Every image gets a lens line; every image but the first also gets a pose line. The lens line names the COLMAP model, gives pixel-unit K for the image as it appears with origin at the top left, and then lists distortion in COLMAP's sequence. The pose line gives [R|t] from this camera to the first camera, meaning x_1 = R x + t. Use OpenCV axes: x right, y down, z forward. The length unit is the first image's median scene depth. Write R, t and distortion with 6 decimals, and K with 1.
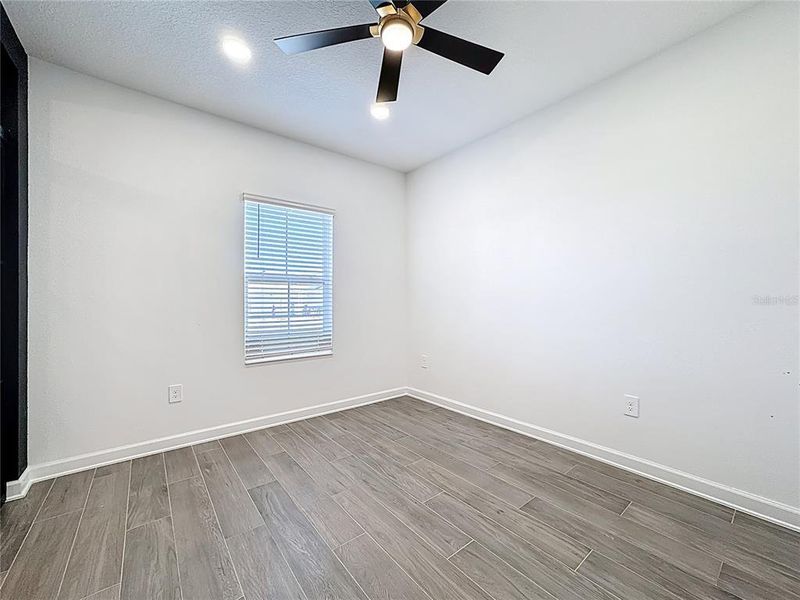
lens RADIAL K [[325.4, 0, 400.8], [0, 325.4, 301.0], [0, 0, 1]] dist [-0.001996, 0.000257]
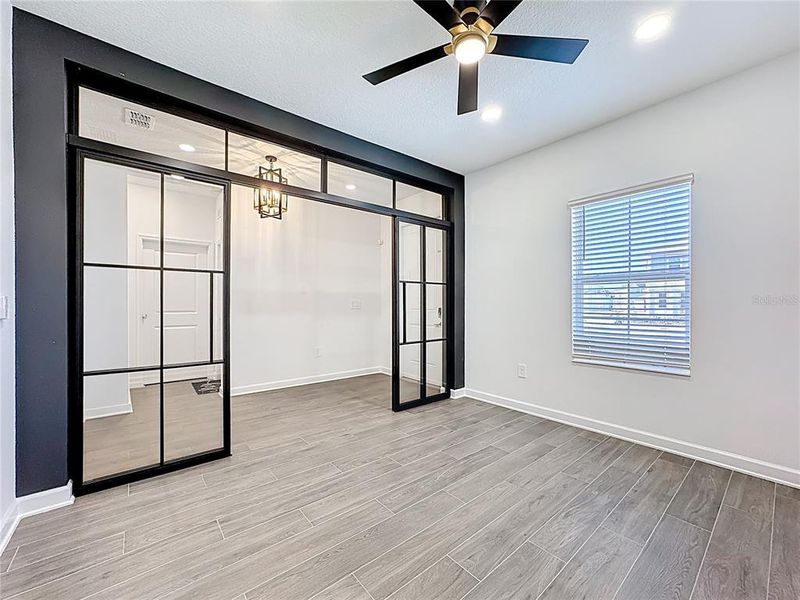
lens RADIAL K [[325.4, 0, 401.1], [0, 325.4, 303.2], [0, 0, 1]] dist [-0.001996, 0.000257]
pose [[0.027058, -0.001084, -0.999633, 0.643111], [0.002136, 0.999997, -0.001027, 0.004692], [0.999632, -0.002108, 0.027060, 0.462189]]
